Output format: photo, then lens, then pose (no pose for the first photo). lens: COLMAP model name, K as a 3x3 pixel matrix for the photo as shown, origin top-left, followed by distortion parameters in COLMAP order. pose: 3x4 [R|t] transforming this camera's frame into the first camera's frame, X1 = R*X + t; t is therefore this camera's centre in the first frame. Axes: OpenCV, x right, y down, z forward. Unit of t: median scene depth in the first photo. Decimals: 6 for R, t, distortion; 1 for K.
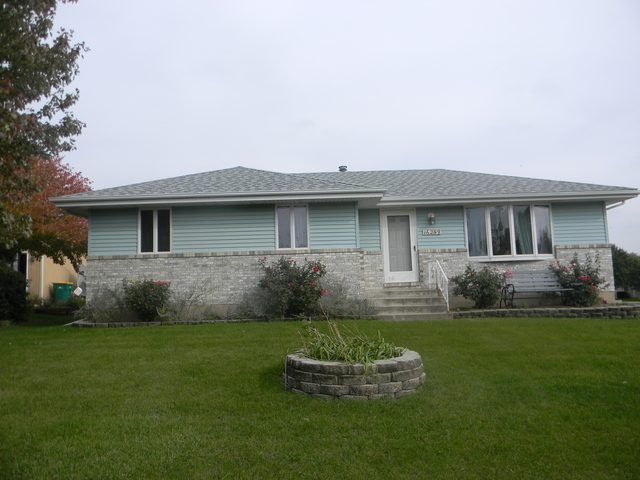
lens RADIAL K [[512.9, 0, 311.6], [0, 512.9, 238.6], [0, 0, 1]] dist [0.003352, -0.021686]
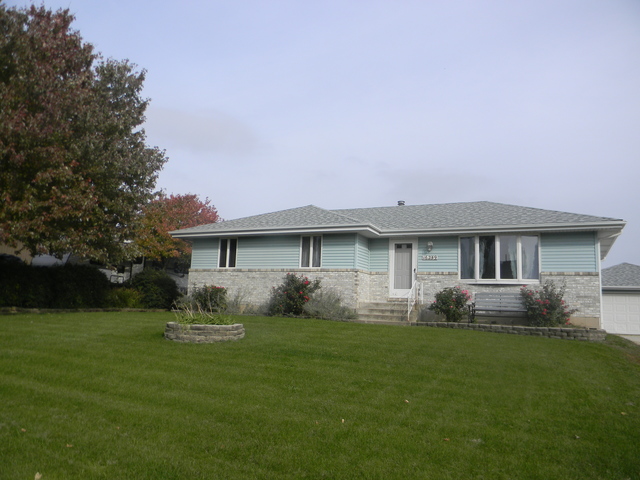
lens RADIAL K [[512.9, 0, 311.6], [0, 512.9, 238.6], [0, 0, 1]] dist [0.003352, -0.021686]
pose [[0.893940, 0.002917, -0.448177, 0.546969], [-0.020404, 0.999207, -0.034195, -0.010568], [0.447722, 0.039713, 0.893291, -0.212567]]
